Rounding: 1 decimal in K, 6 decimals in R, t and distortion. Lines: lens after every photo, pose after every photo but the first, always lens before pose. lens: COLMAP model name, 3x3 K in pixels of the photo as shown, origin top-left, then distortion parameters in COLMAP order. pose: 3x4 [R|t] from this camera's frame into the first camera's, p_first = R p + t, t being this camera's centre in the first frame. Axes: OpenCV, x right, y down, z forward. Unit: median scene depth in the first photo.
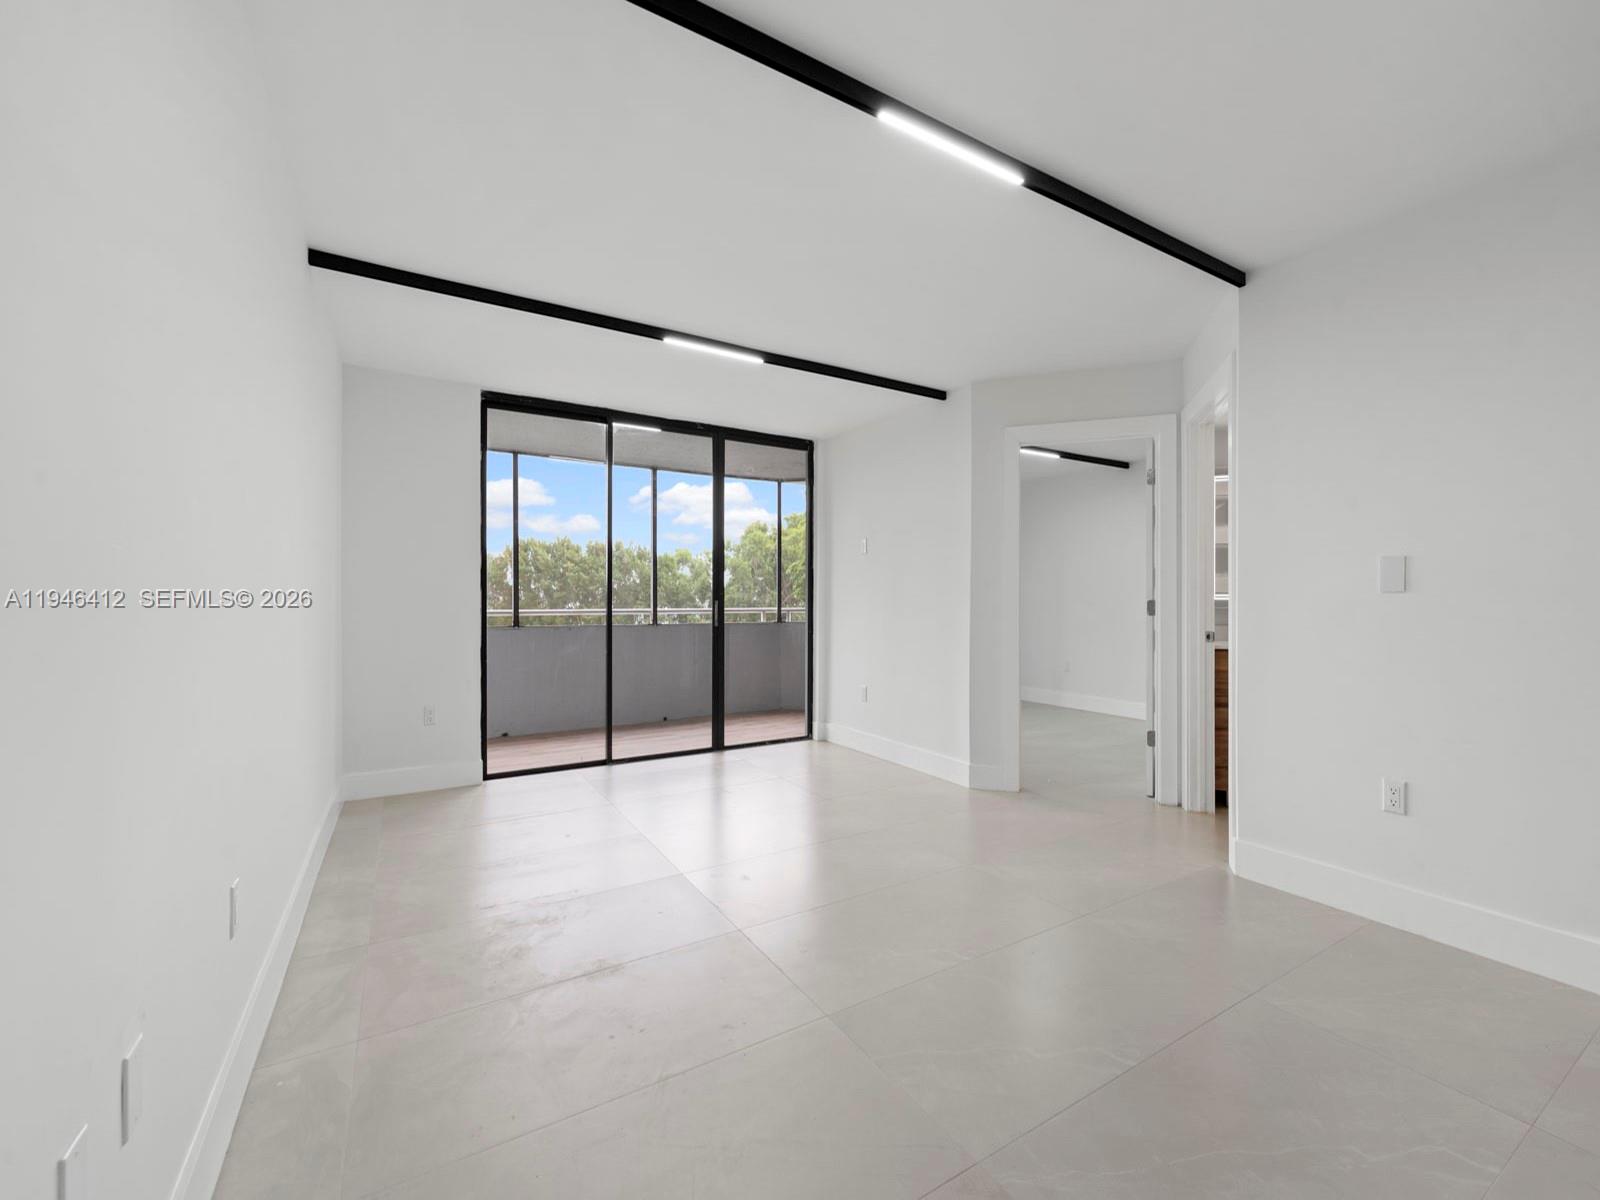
lens RADIAL K [[651.4, 0, 801.4], [0, 651.4, 601.3], [0, 0, 1]] dist [-0.000076, -0.000148]
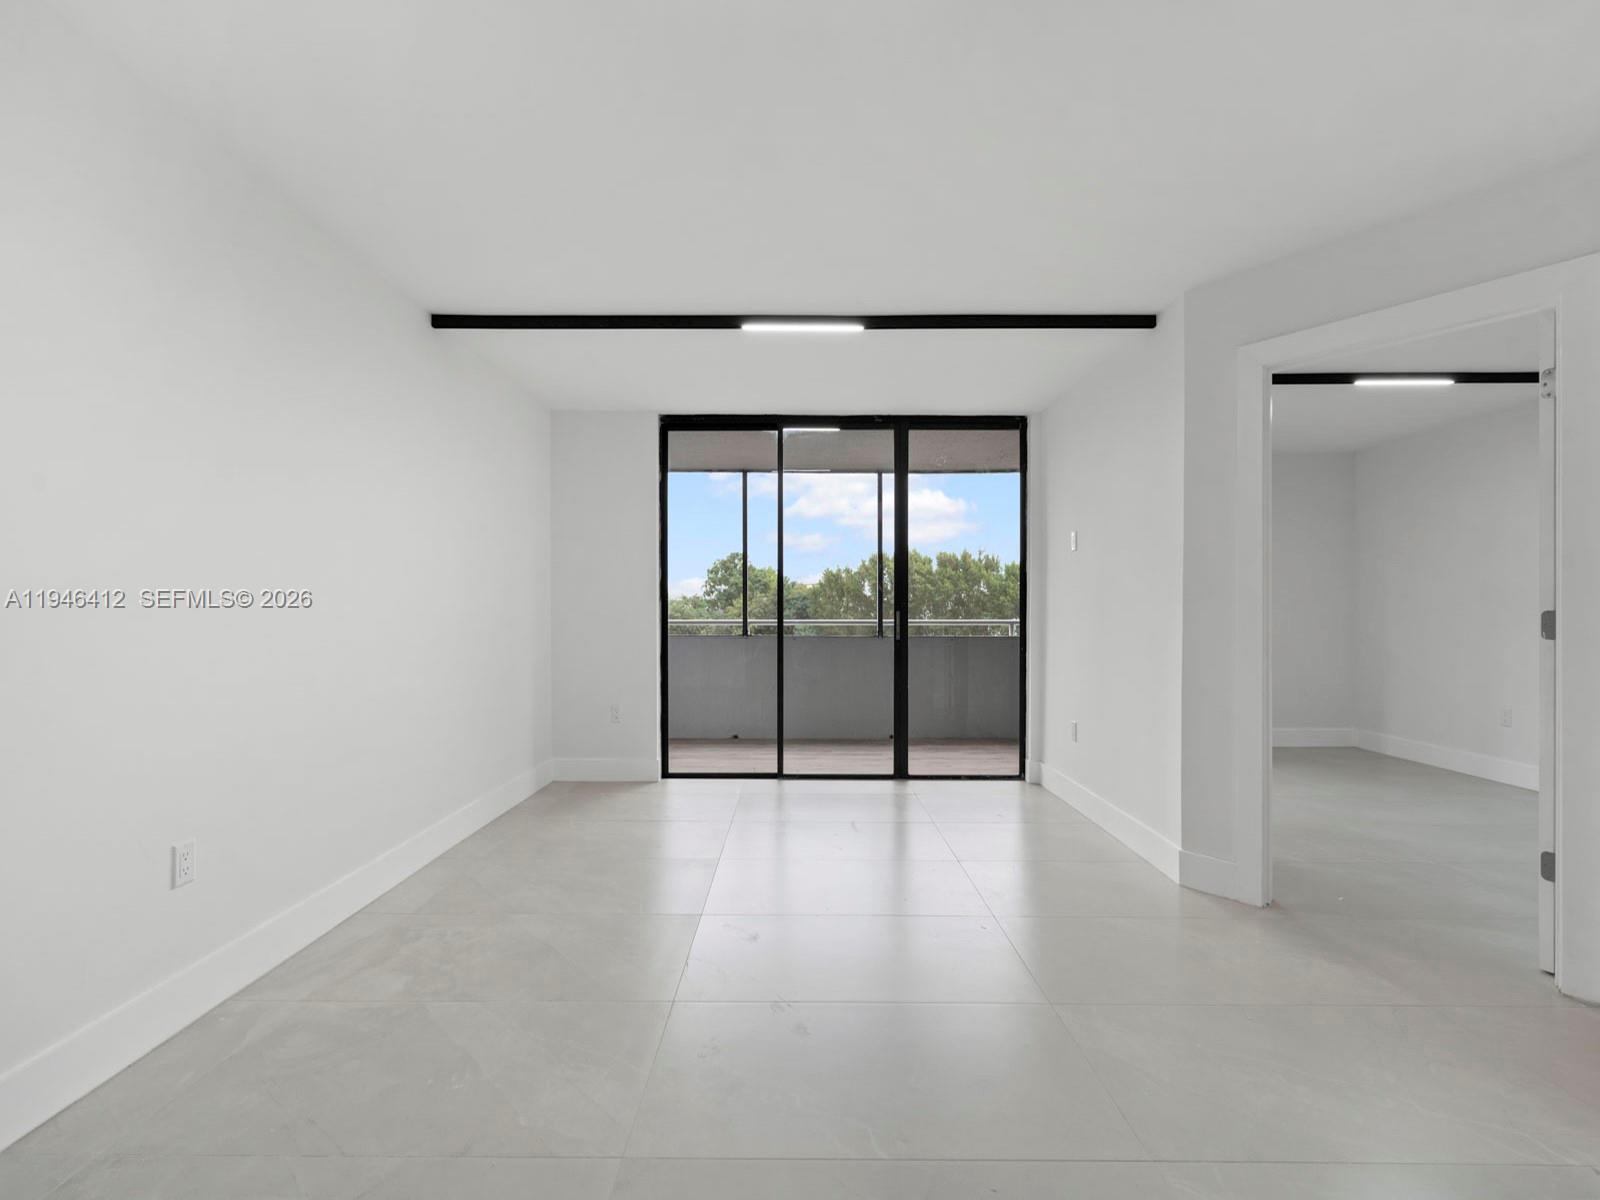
lens RADIAL K [[650.9, 0, 797.4], [0, 650.9, 612.8], [0, 0, 1]] dist [-0.000815, -0.000442]
pose [[0.854845, 0.001976, -0.518880, 0.219031], [-0.001488, 0.999998, 0.001357, 0.000182], [0.518881, -0.000388, 0.854846, 0.166970]]
